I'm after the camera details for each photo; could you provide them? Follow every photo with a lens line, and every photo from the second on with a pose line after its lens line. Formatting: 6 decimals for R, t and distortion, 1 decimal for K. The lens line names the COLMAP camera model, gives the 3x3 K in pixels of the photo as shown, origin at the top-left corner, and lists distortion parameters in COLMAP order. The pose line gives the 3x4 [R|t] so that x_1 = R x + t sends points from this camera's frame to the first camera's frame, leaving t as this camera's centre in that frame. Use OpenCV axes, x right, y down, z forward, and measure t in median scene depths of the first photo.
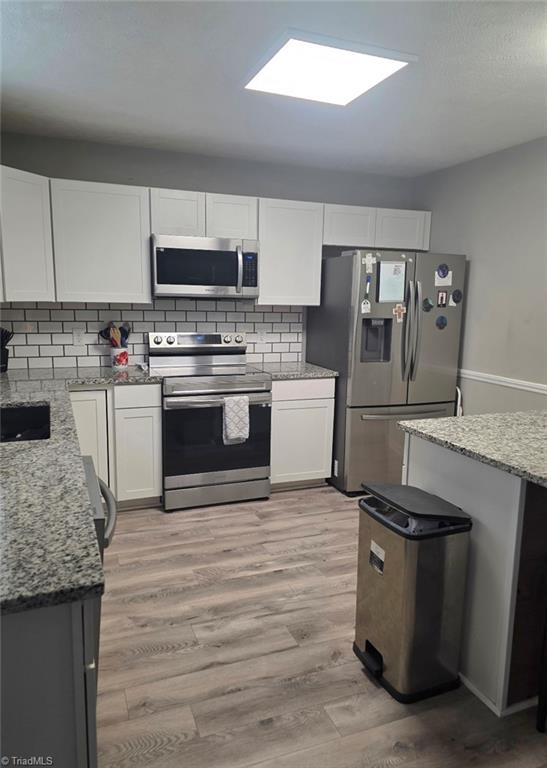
lens RADIAL K [[533.3, 0, 272.1], [0, 533.3, 382.0], [0, 0, 1]] dist [0.054648, -0.004898]
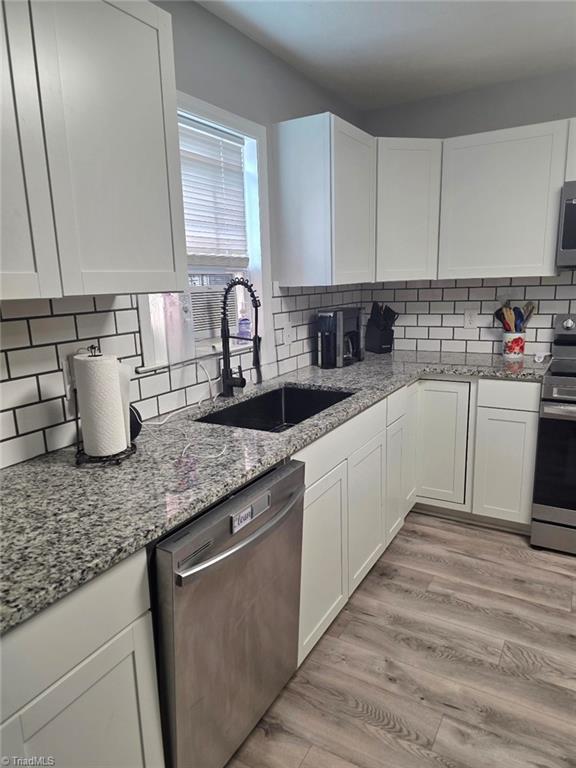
lens RADIAL K [[516.1, 0, 287.8], [0, 516.1, 388.0], [0, 0, 1]] dist [0.042705, -0.032008]
pose [[0.620491, 0.128347, -0.773639, 0.163828], [-0.084224, 0.991717, 0.096975, -0.035354], [0.779678, 0.004986, 0.626161, 0.293264]]
